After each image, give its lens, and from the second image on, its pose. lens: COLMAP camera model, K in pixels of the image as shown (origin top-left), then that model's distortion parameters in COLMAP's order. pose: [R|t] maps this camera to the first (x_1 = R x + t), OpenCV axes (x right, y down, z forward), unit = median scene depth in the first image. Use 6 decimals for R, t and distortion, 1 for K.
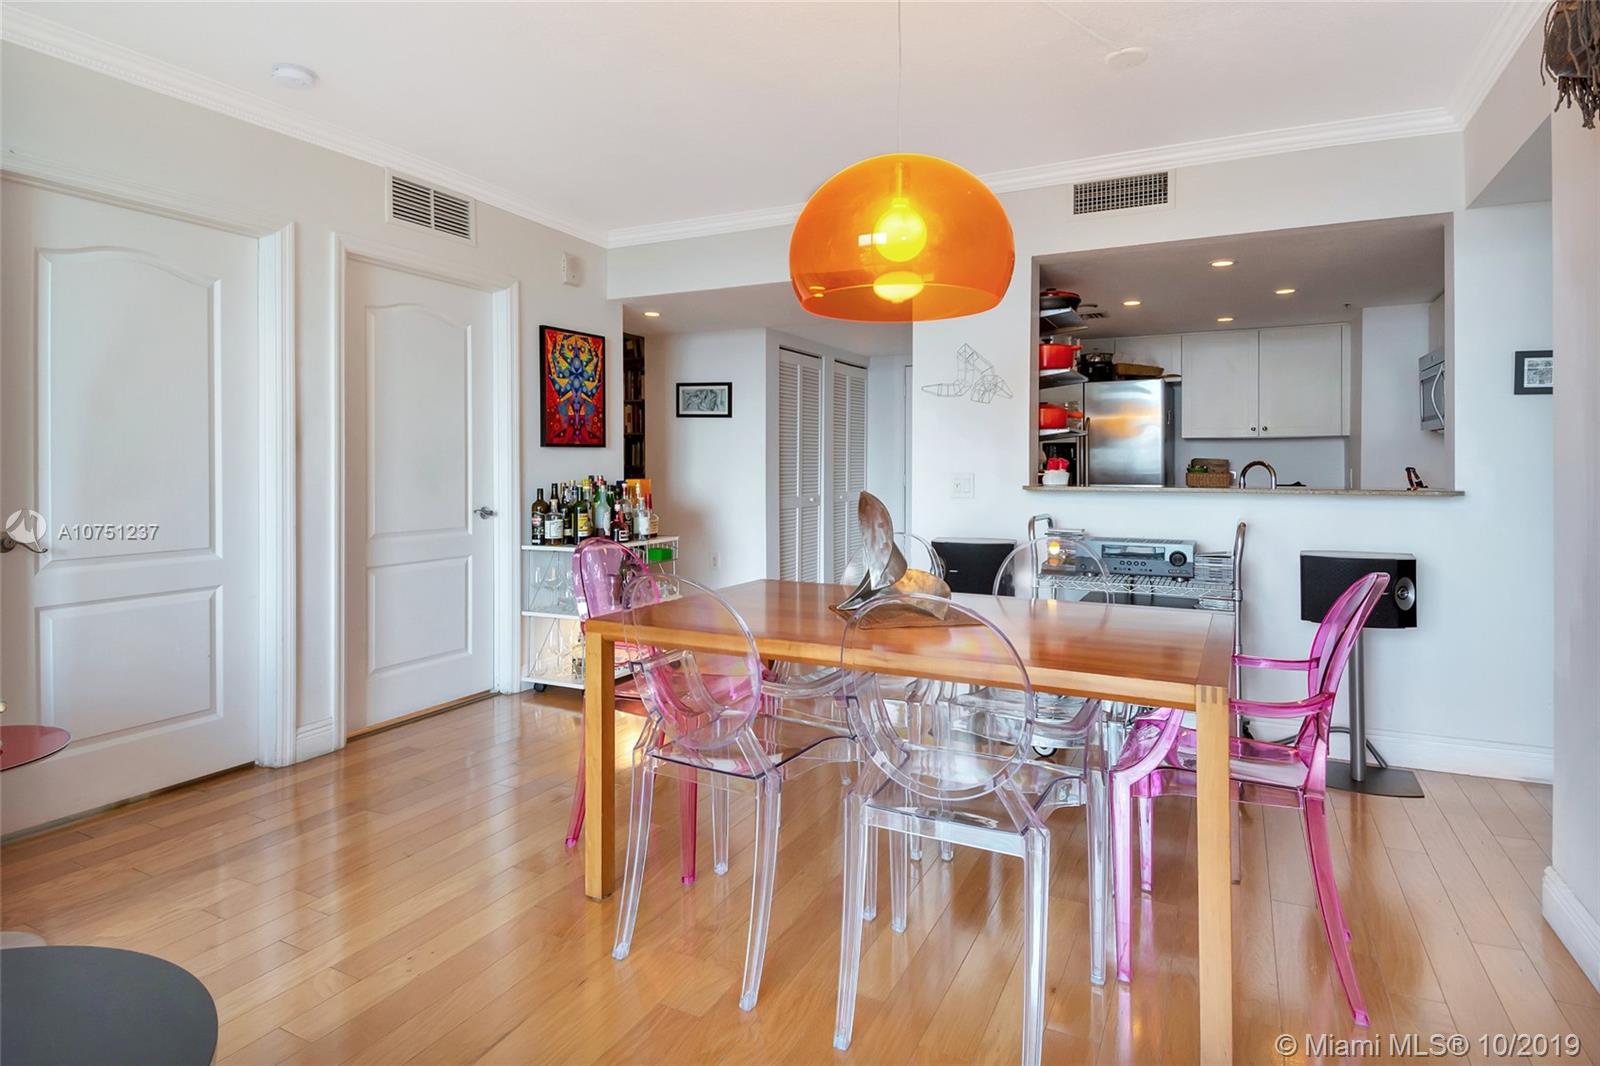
lens RADIAL K [[869.3, 0, 801.7], [0, 869.3, 468.1], [0, 0, 1]] dist [-0.001368, -0.000256]
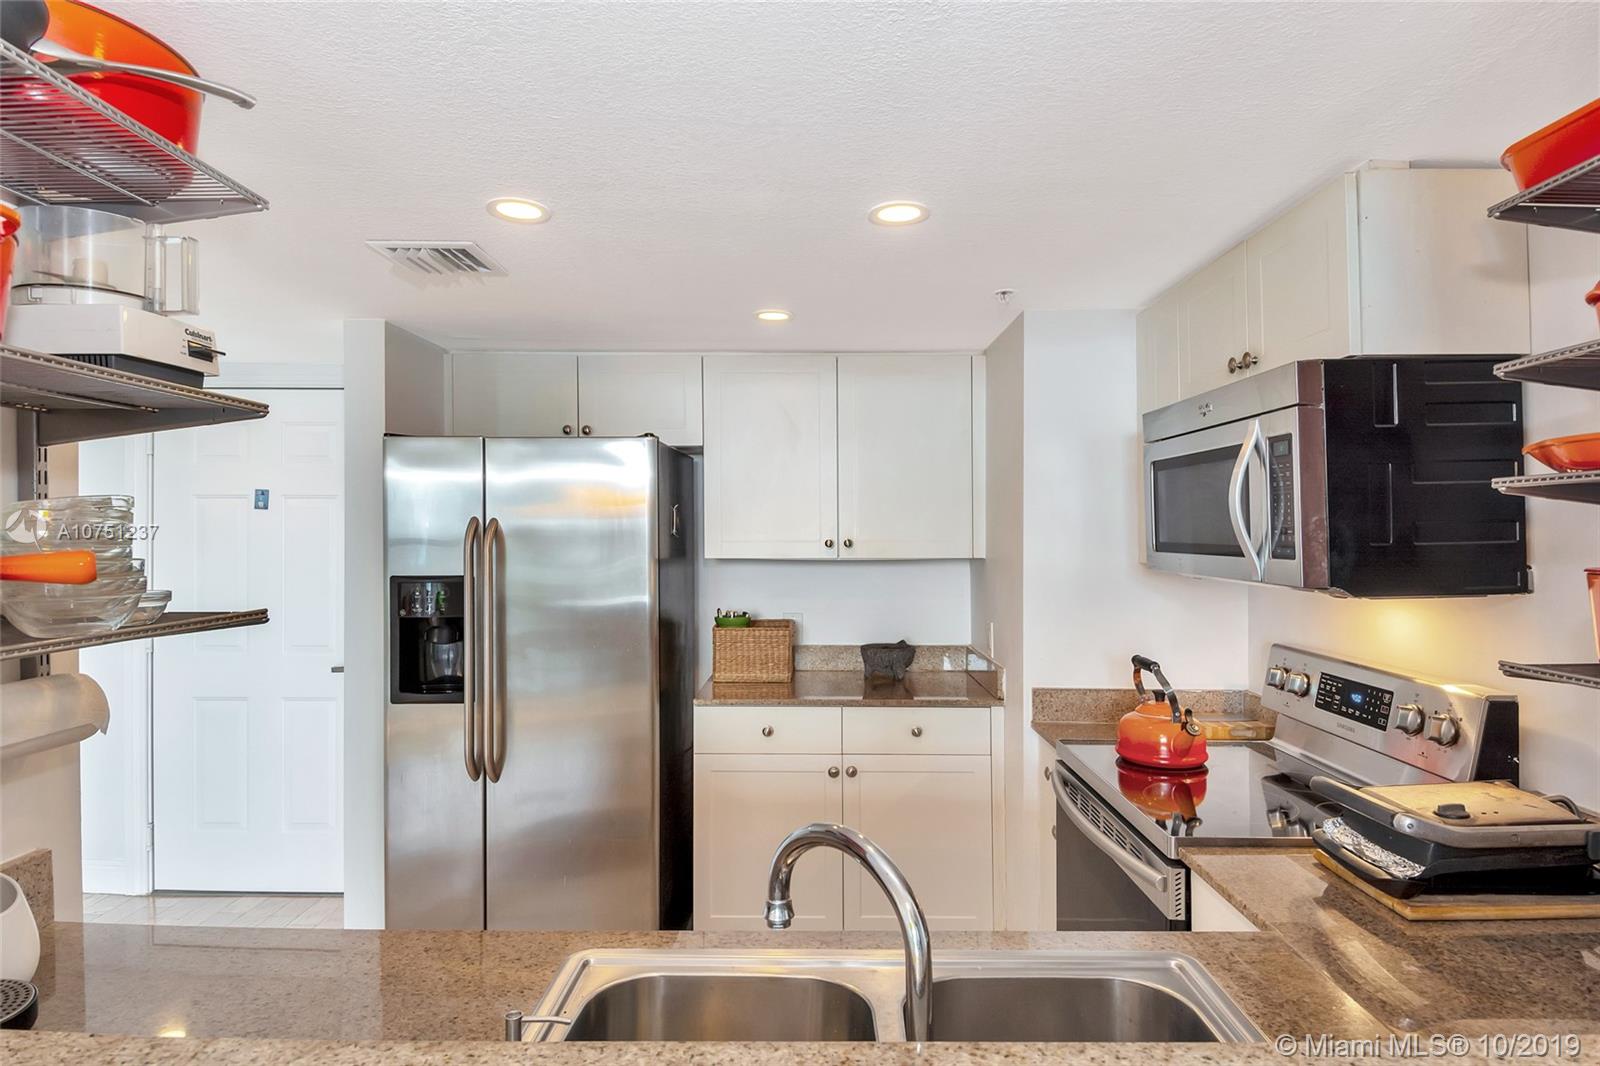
lens RADIAL K [[886.1, 0, 800.0], [0, 886.1, 533.0], [0, 0, 1]] dist [-0.000067, -0.000042]
pose [[0.903903, -0.001390, 0.427736, 0.395613], [0.003133, 0.999989, -0.003372, -0.070316], [-0.427727, 0.004389, 0.903898, 0.752308]]
